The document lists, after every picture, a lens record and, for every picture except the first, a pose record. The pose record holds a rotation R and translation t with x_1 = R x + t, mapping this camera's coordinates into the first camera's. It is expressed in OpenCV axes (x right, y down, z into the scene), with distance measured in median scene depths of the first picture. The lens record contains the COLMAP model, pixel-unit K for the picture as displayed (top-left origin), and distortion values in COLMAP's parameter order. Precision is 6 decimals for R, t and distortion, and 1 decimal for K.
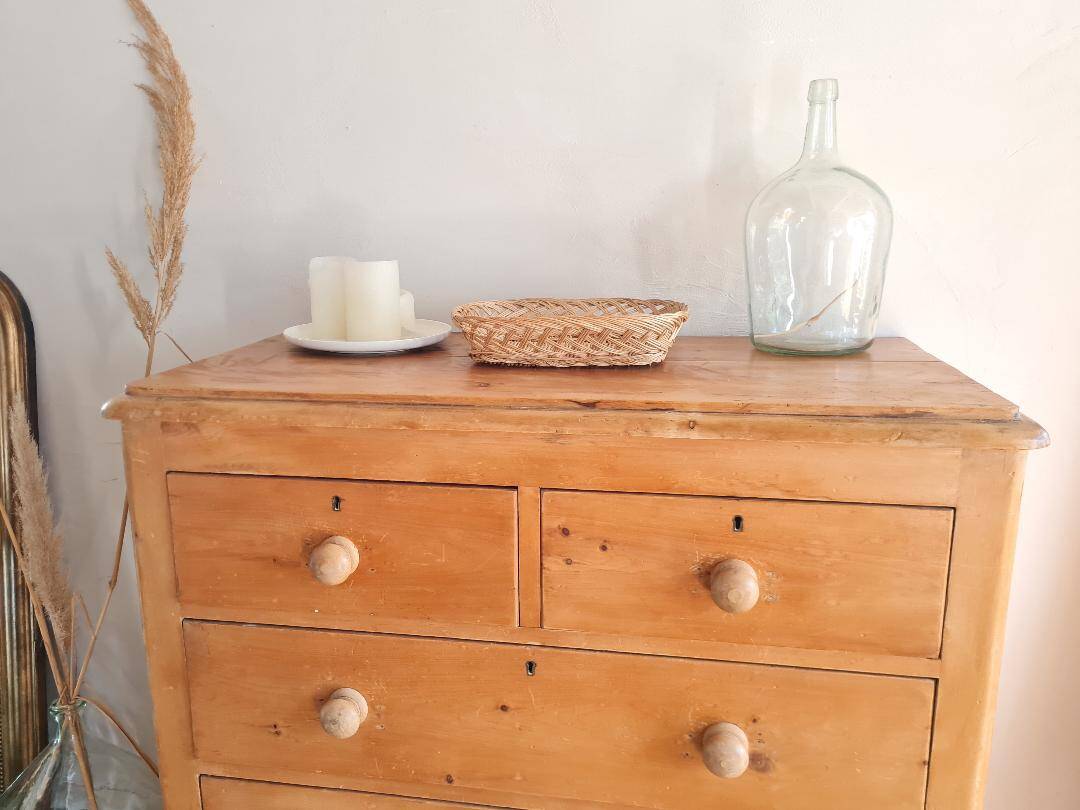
lens RADIAL K [[882.0, 0, 517.9], [0, 882.0, 419.3], [0, 0, 1]] dist [0.043092, -0.038451]
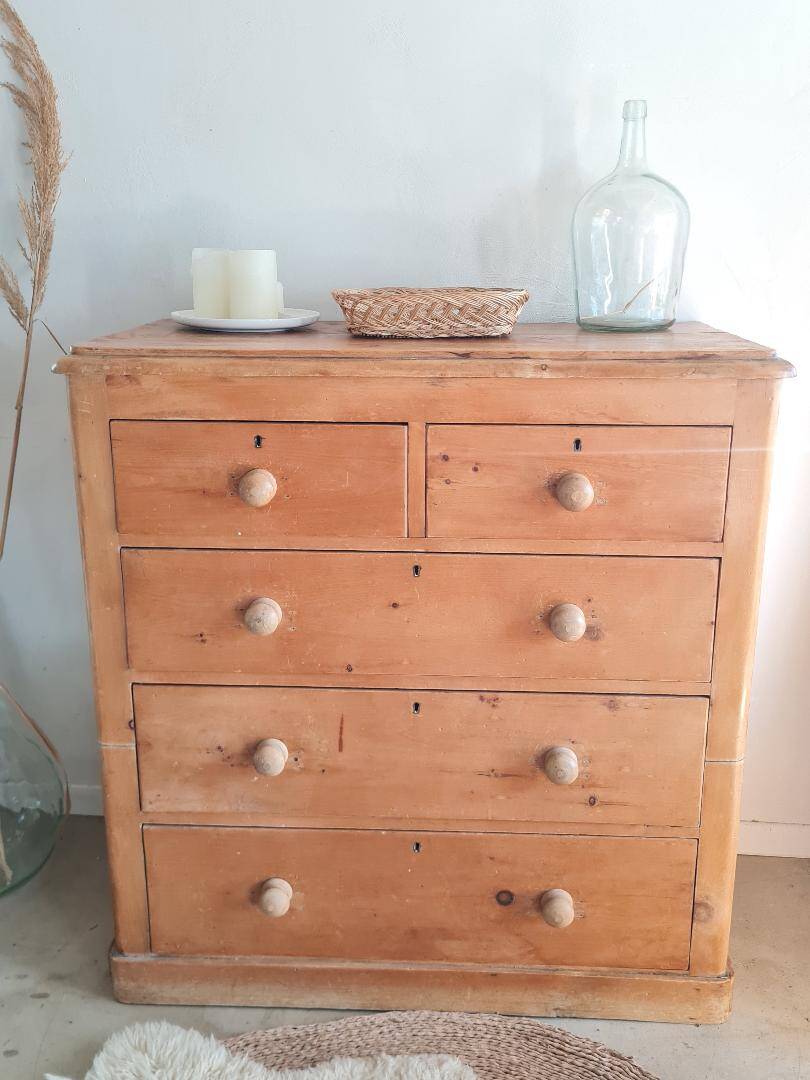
lens RADIAL K [[1042.5, 0, 408.8], [0, 1042.5, 536.8], [0, 0, 1]] dist [0.029251, 0.000000]
pose [[0.991324, -0.024376, 0.129165, -0.190944], [0.018265, 0.998667, 0.048287, 0.163285], [-0.130169, -0.045509, 0.990447, -0.478638]]
